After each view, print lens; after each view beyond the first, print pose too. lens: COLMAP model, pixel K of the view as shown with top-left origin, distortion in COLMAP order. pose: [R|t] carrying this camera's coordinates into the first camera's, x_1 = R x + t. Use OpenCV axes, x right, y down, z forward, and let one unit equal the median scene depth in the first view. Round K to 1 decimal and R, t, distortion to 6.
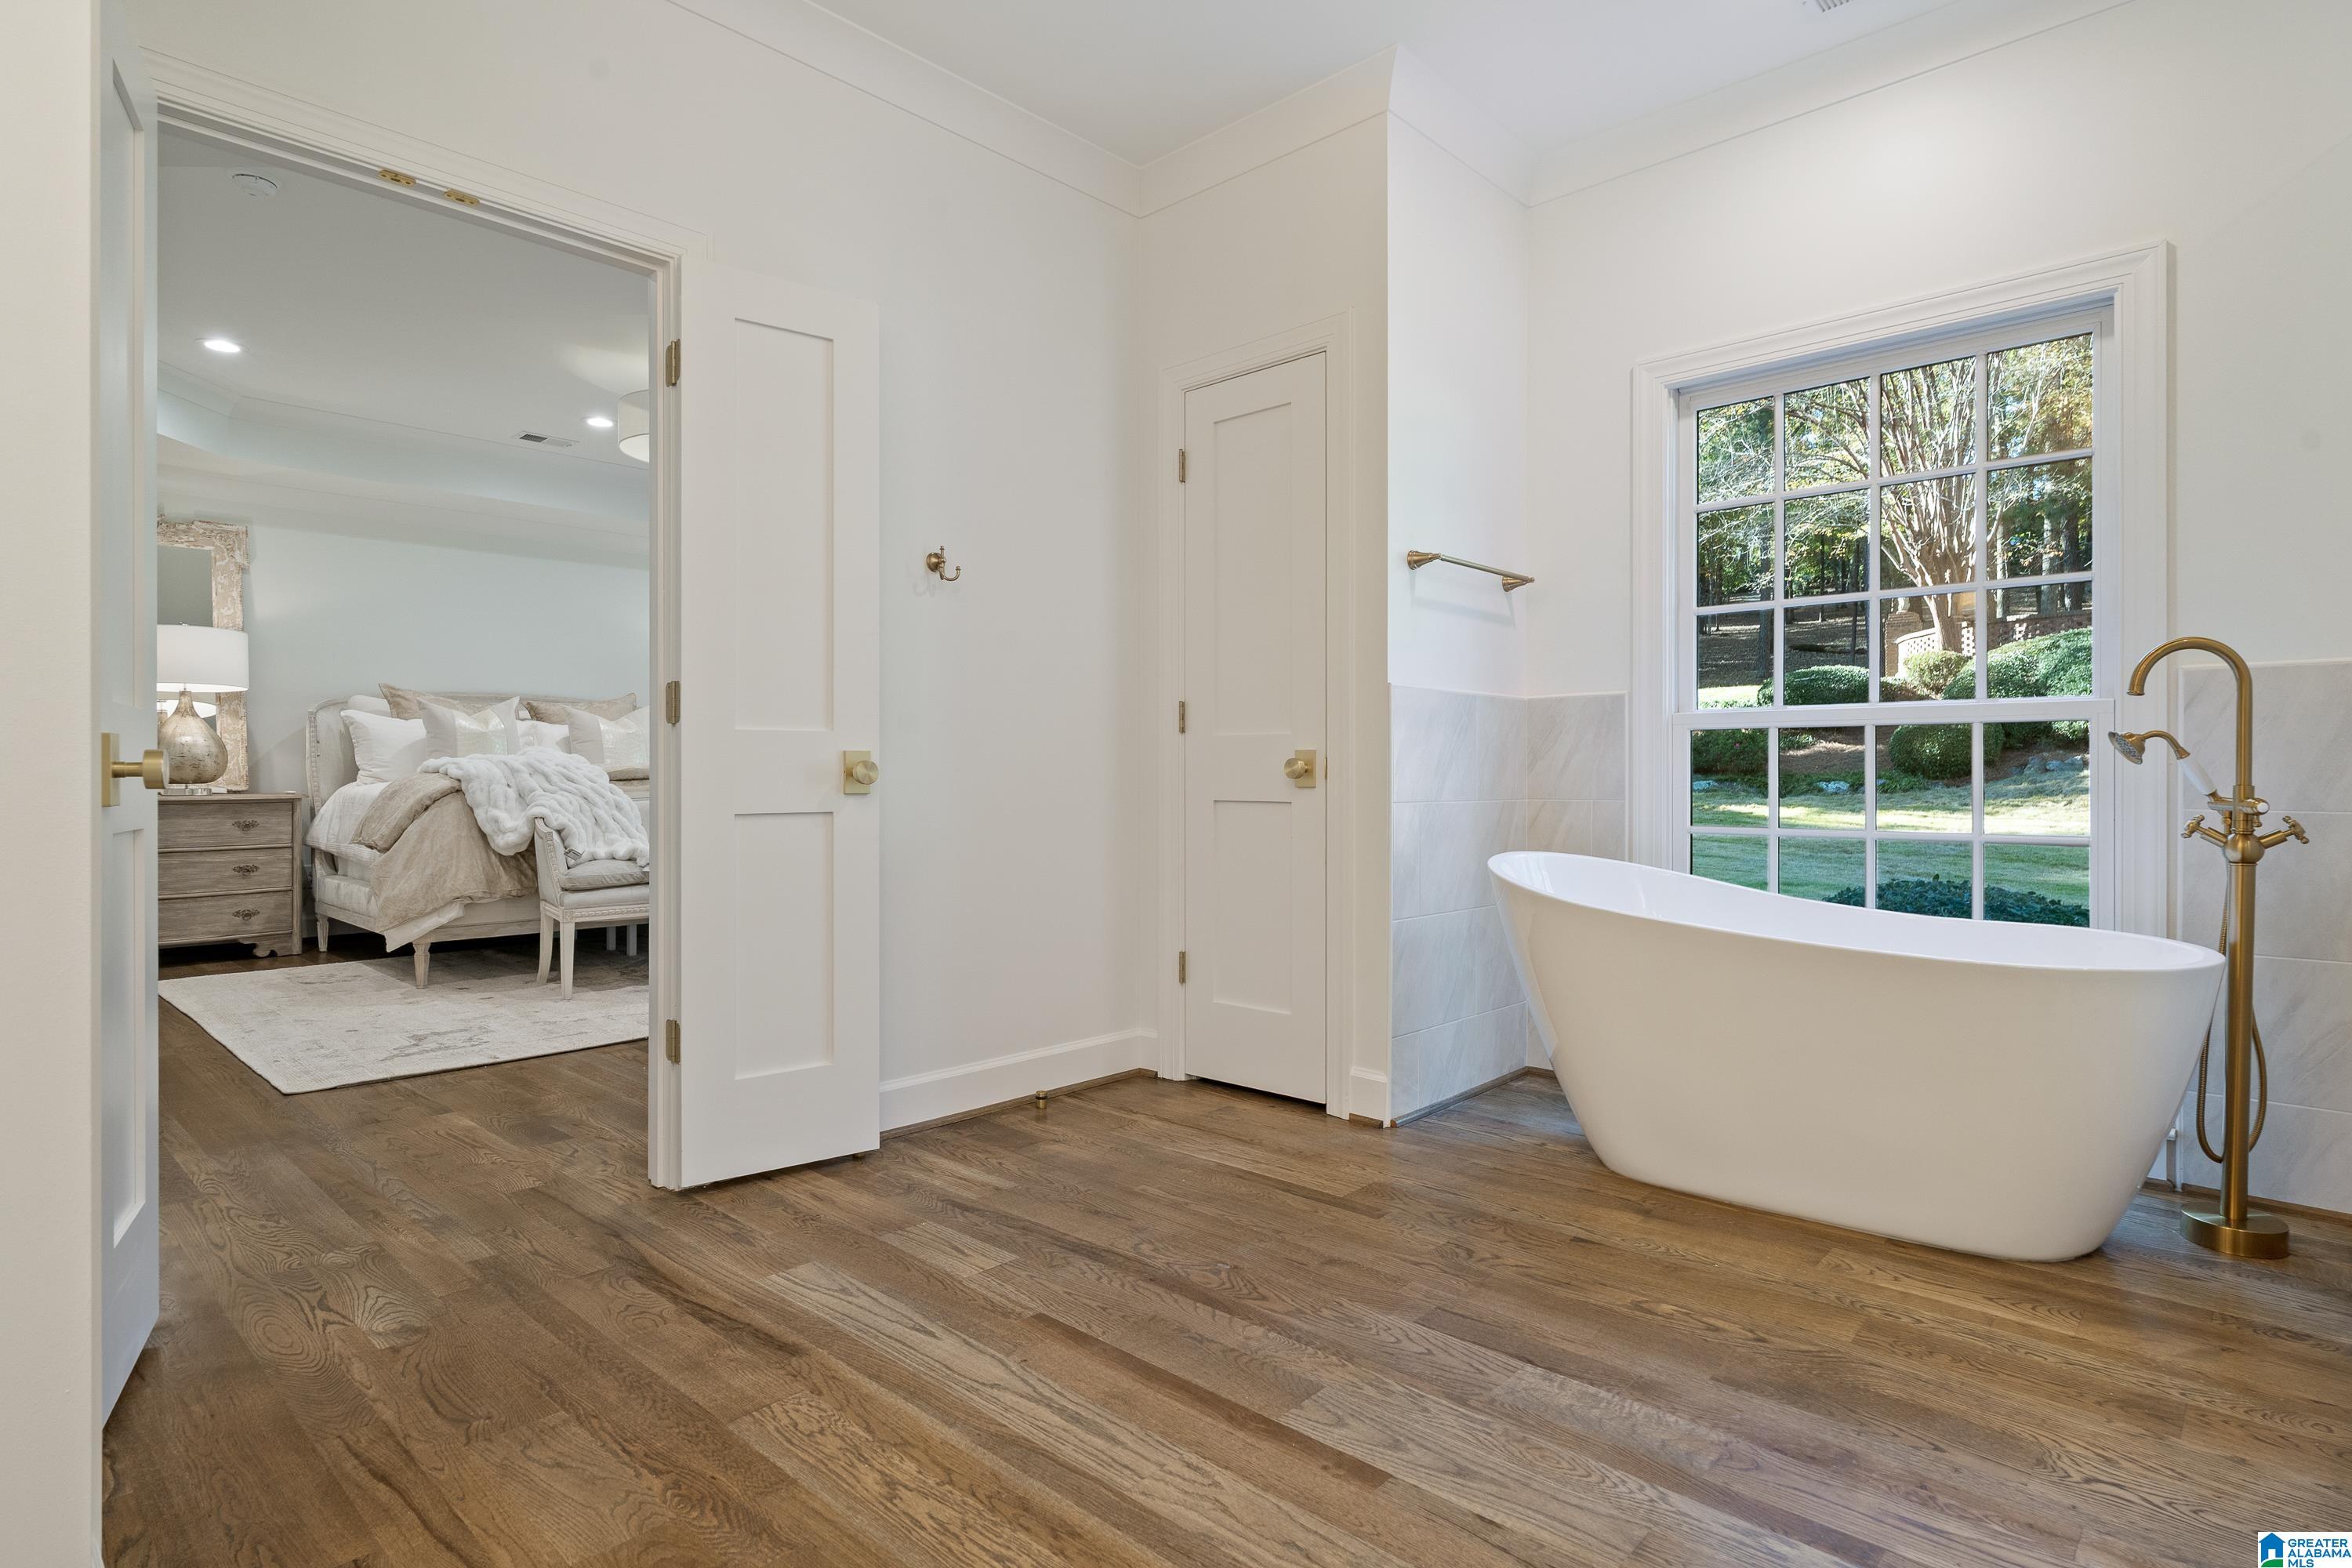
lens RADIAL K [[1218.7, 0, 1176.0], [0, 1218.7, 784.0], [0, 0, 1]] dist [0.000342, 0.000204]
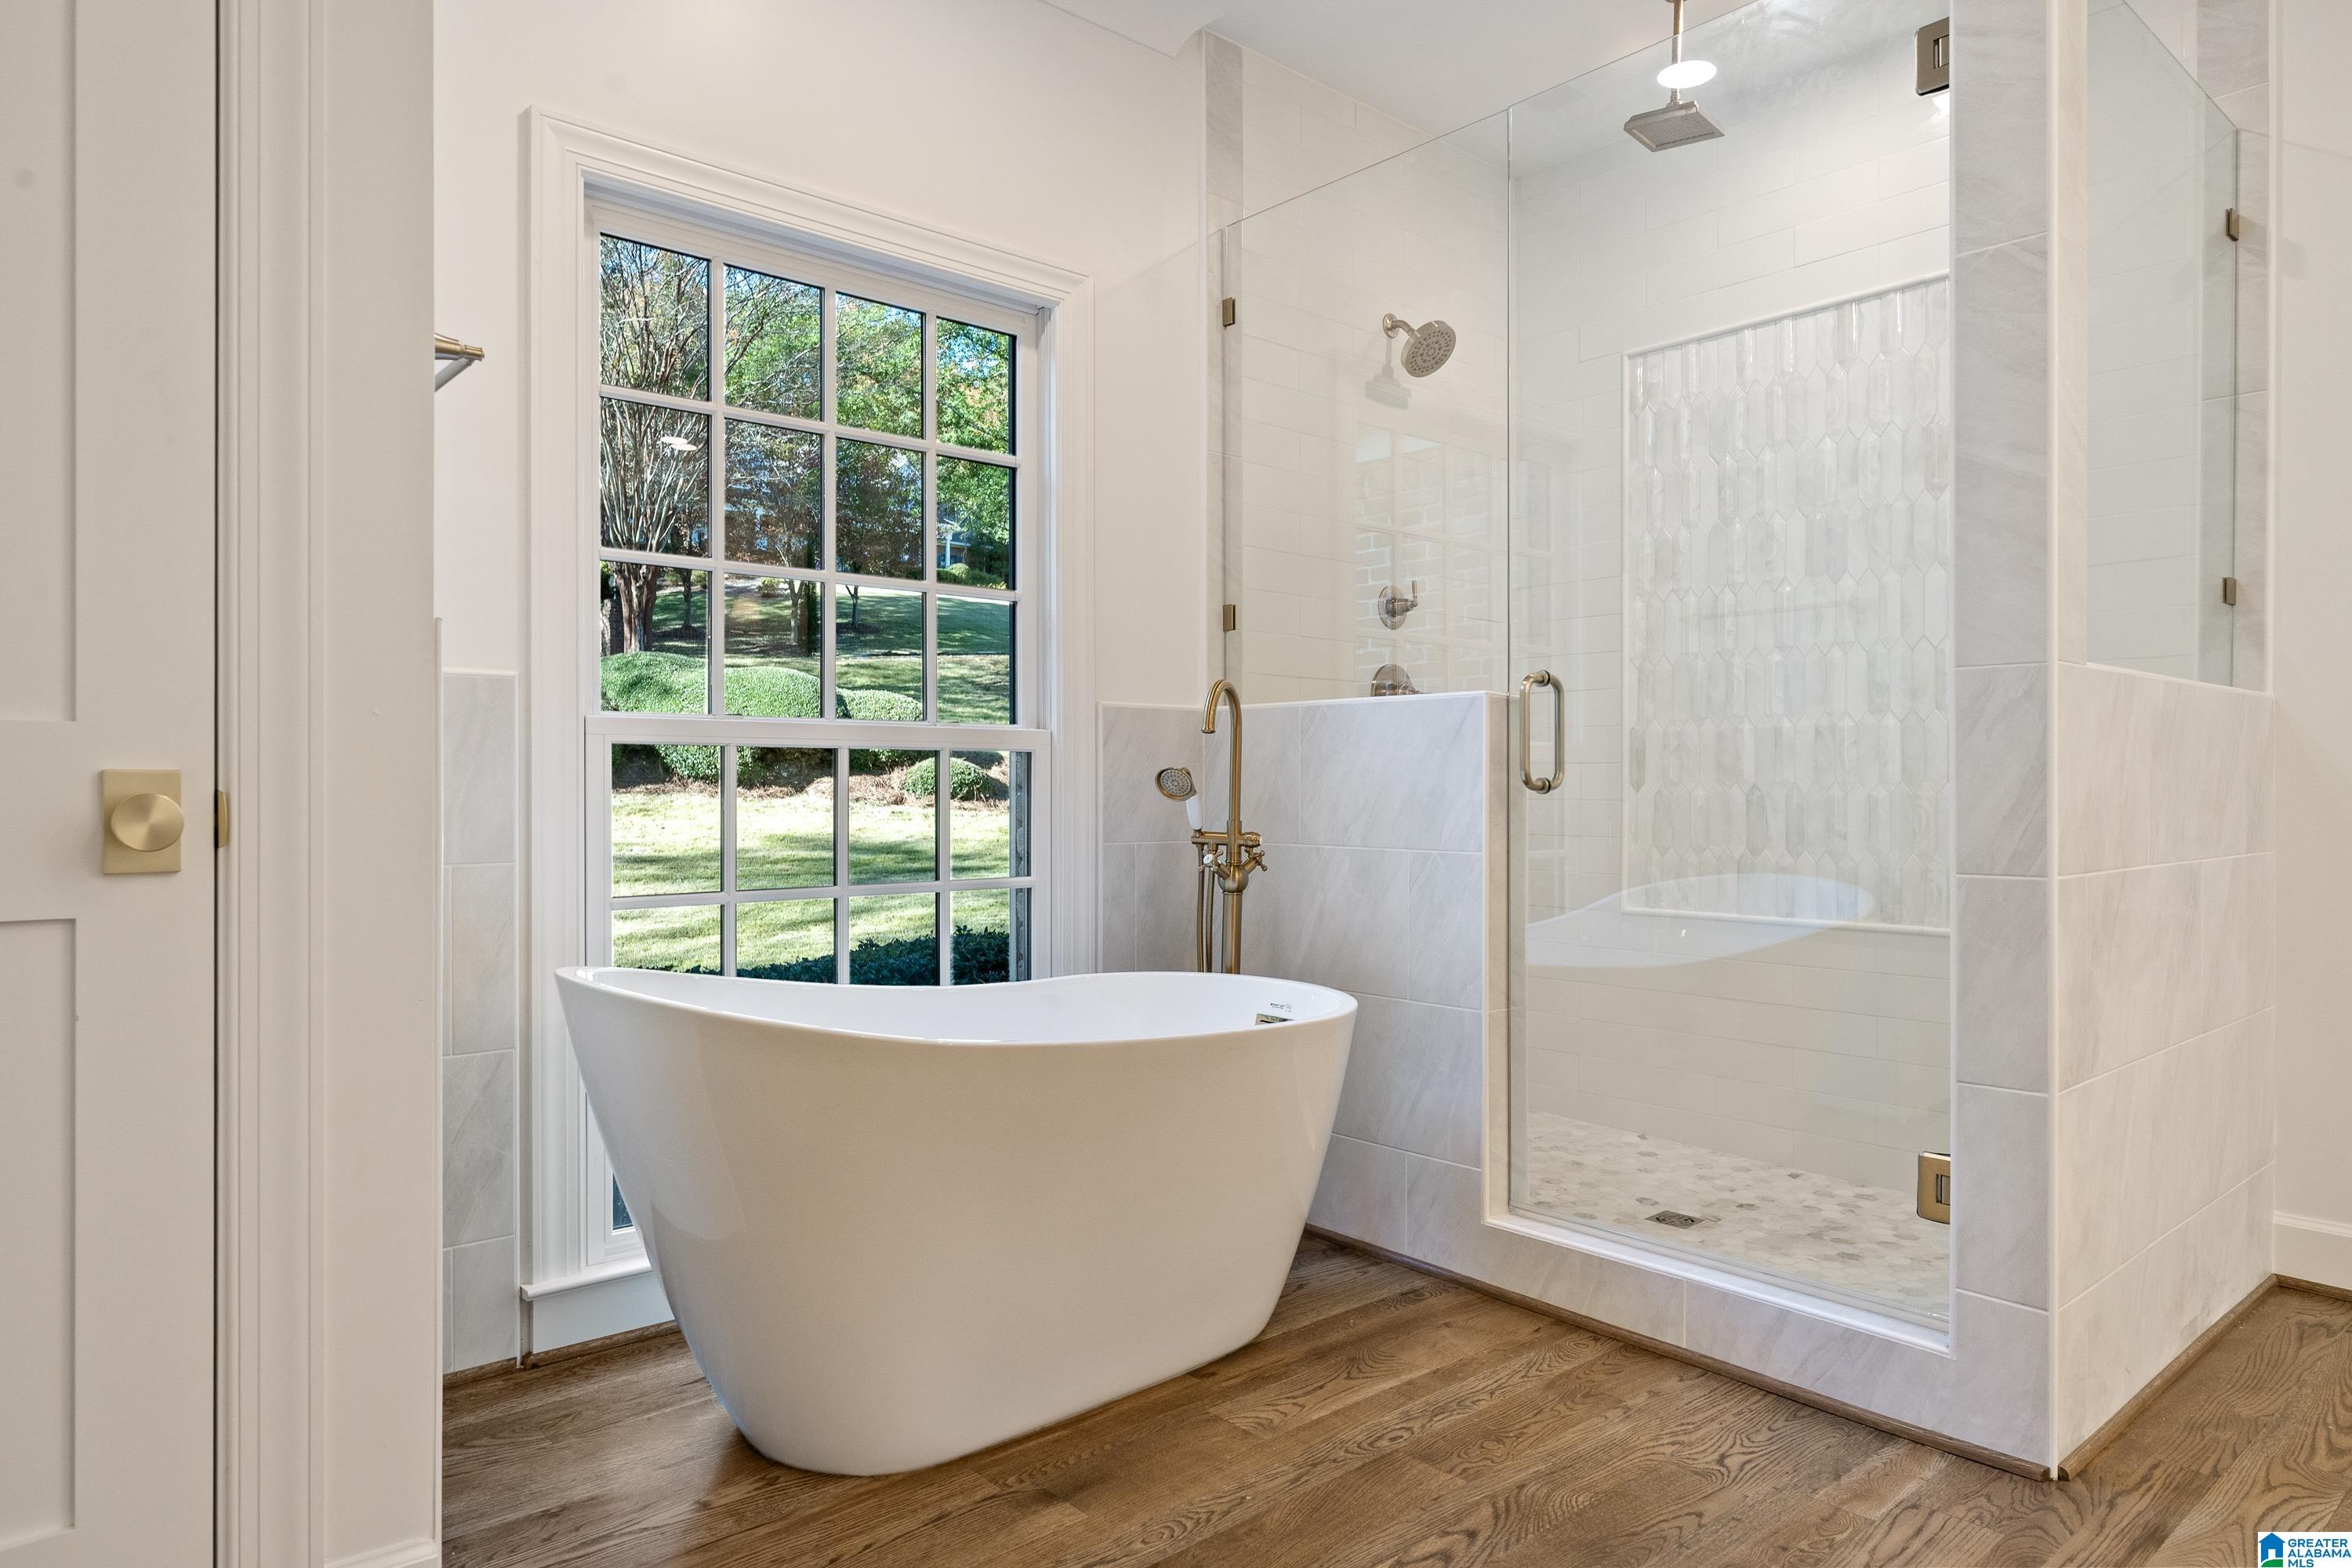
lens RADIAL K [[1437.4, 0, 1176.0], [0, 1437.4, 784.0], [0, 0, 1]] dist [-0.001259, -0.000859]
pose [[0.100583, -0.000254, 0.994929, -0.410424], [0.004868, 0.999988, -0.000236, -0.031750], [-0.994917, 0.004867, 0.100583, 0.941228]]
